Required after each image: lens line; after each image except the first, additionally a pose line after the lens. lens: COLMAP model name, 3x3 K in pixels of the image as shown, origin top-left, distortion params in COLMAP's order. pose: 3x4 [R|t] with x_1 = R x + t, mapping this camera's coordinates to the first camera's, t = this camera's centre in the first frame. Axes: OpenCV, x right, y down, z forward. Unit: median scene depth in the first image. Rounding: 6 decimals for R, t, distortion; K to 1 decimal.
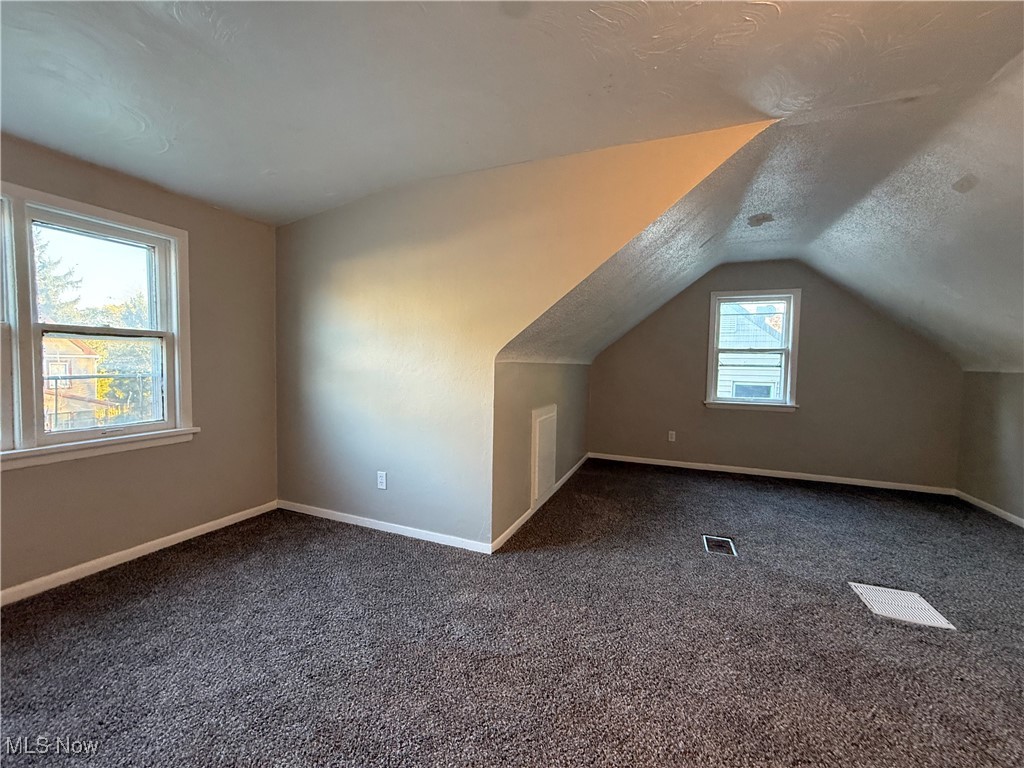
lens RADIAL K [[407.8, 0, 508.9], [0, 407.8, 383.5], [0, 0, 1]] dist [0.001046, 0.000154]
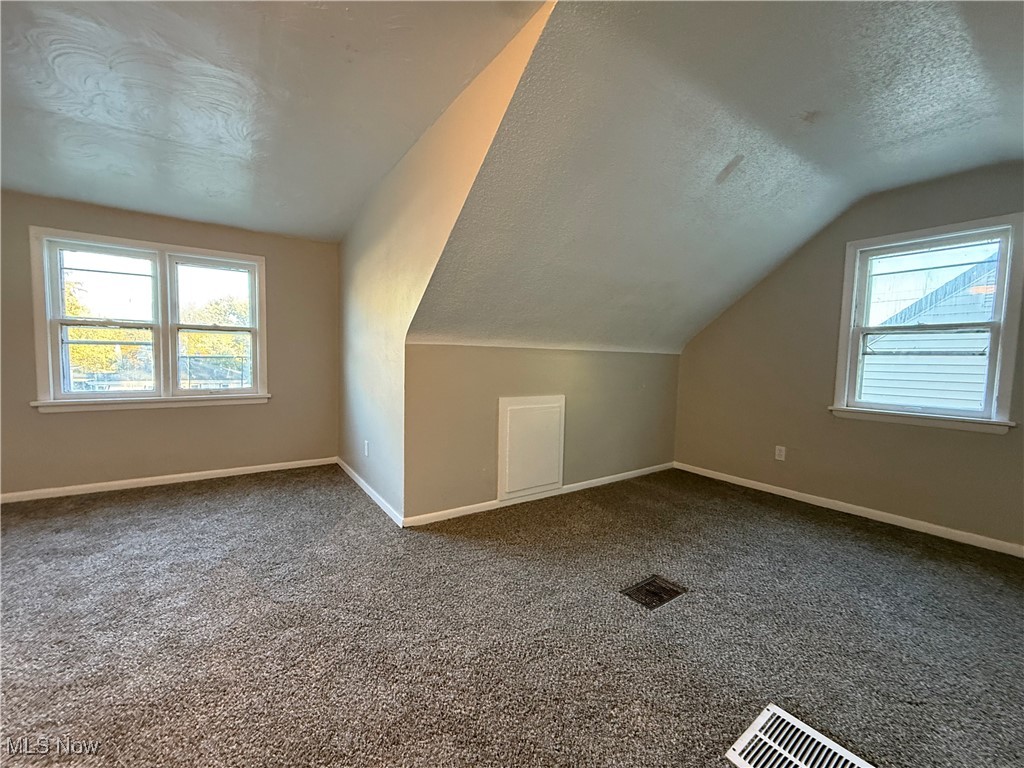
lens RADIAL K [[407.8, 0, 508.9], [0, 407.8, 383.5], [0, 0, 1]] dist [0.001046, 0.000154]
pose [[0.839154, 0.034150, -0.542821, 0.861743], [-0.032845, 0.999387, 0.012098, 0.031788], [0.542902, 0.007677, 0.839761, 0.313045]]
